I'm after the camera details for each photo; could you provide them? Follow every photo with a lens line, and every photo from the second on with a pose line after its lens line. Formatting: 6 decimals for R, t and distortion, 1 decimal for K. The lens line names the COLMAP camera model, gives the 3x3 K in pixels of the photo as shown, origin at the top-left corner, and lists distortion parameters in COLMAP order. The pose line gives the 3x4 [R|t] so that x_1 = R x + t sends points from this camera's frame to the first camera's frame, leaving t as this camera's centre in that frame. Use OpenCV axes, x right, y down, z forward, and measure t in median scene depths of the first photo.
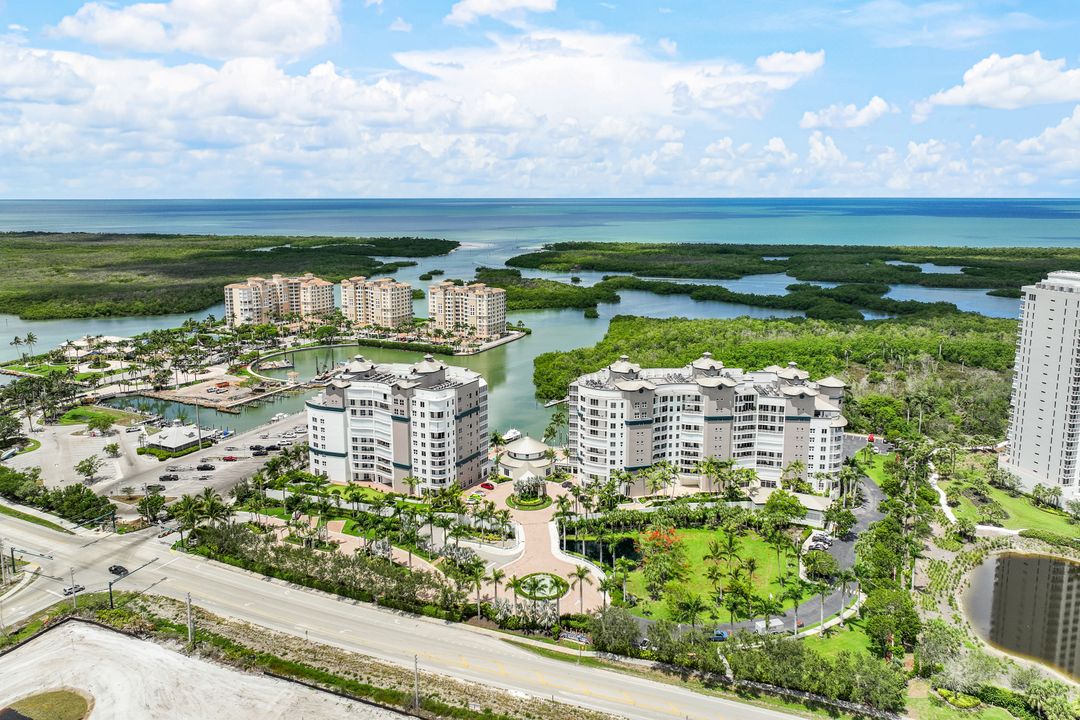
lens RADIAL K [[751.9, 0, 542.6], [0, 751.9, 320.2], [0, 0, 1]] dist [0.005383, -0.000048]
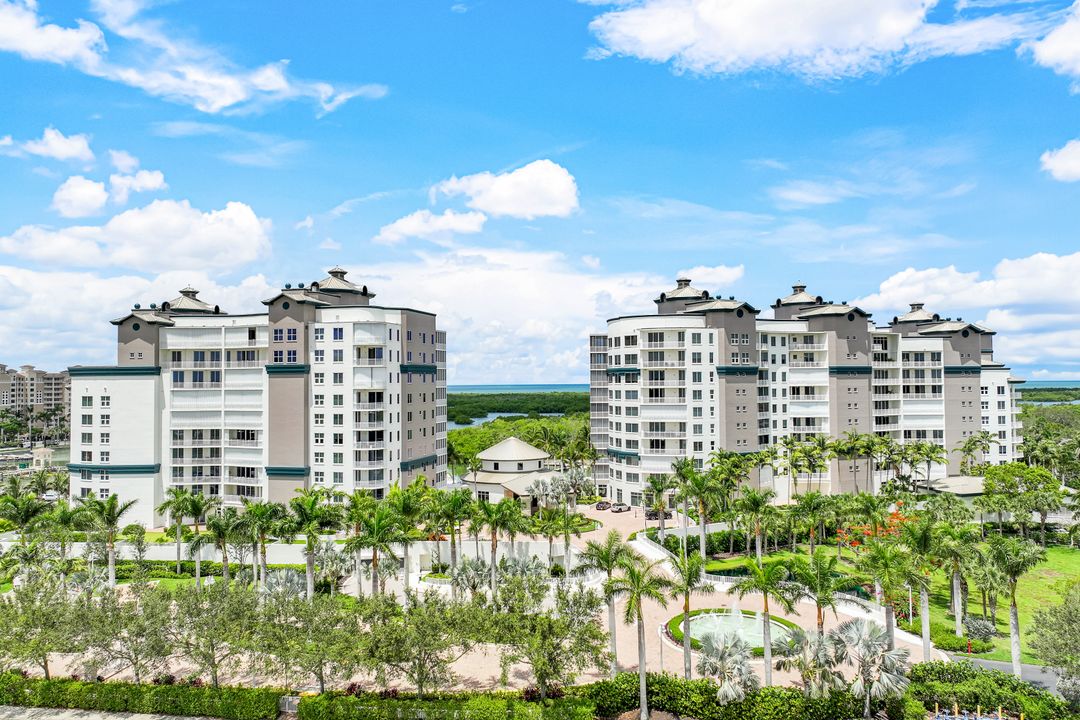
lens RADIAL K [[755.1, 0, 540.0], [0, 755.1, 360.0], [0, 0, 1]] dist [0.003427, -0.000307]
pose [[0.968570, 0.000650, 0.248741, -0.151330], [0.046498, 0.981897, -0.183622, 0.220082], [-0.244357, 0.189417, 0.951005, 0.492010]]
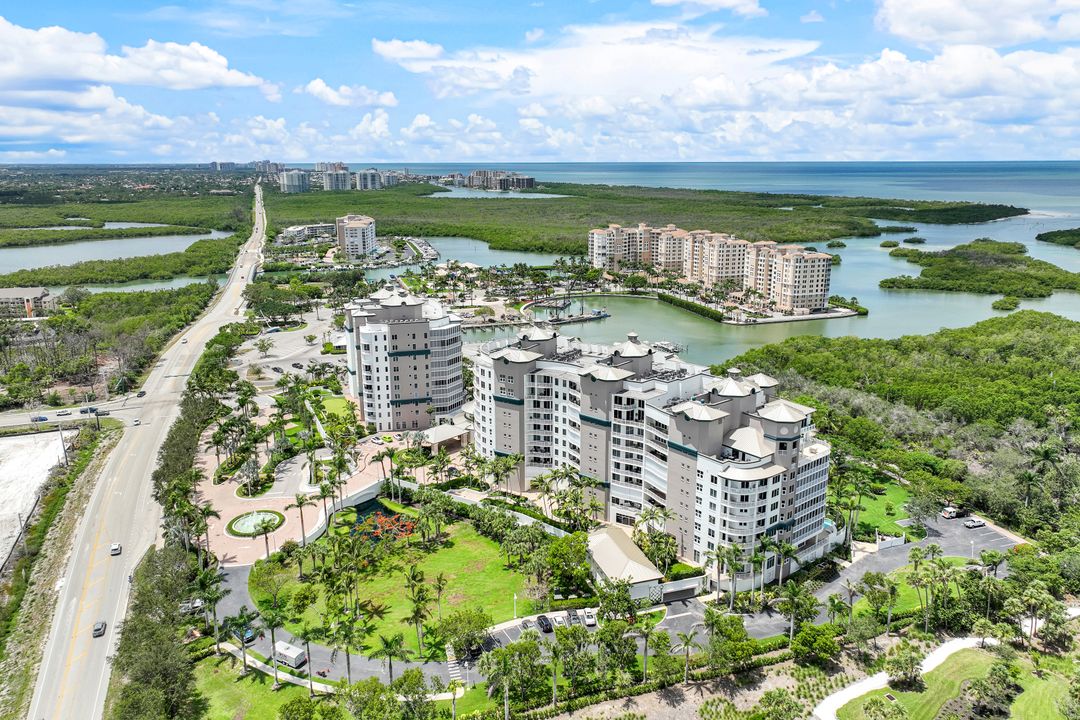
lens RADIAL K [[751.9, 0, 542.6], [0, 751.9, 320.2], [0, 0, 1]] dist [0.005383, -0.000048]
pose [[0.705968, 0.149255, -0.692338, 0.693556], [-0.115417, 0.988719, 0.095461, -0.030915], [0.698777, 0.012515, 0.715231, 0.437558]]
